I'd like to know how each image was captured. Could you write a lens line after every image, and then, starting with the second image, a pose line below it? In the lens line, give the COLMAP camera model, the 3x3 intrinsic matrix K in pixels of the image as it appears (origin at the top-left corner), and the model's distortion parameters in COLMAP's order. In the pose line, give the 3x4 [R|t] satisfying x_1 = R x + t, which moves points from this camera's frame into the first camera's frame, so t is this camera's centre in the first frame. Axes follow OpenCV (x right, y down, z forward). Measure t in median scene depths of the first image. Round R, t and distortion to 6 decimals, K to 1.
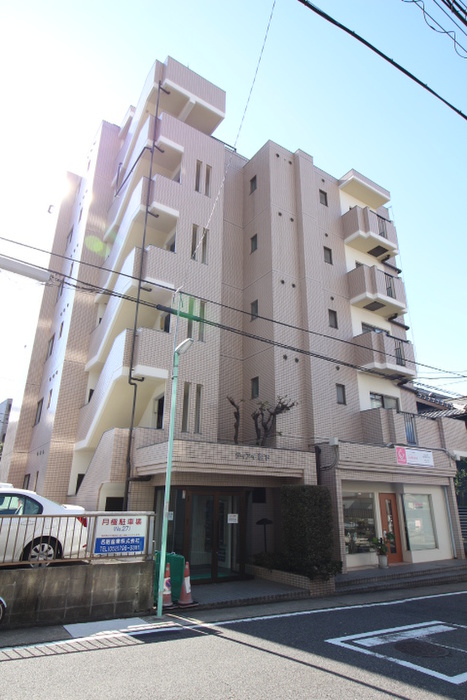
lens RADIAL K [[428.6, 0, 233.9], [0, 428.6, 346.6], [0, 0, 1]] dist [-0.007326, -0.001215]
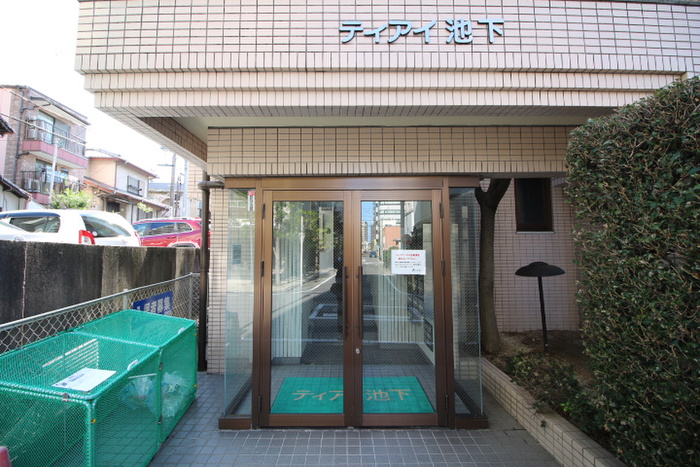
lens RADIAL K [[324.6, 0, 349.8], [0, 324.6, 229.7], [0, 0, 1]] dist [-0.014475, -0.002037]
pose [[0.828266, -0.037766, -0.559061, 0.080371], [0.202059, 0.950729, 0.235132, 0.234725], [0.522635, -0.307715, 0.795087, 0.595606]]
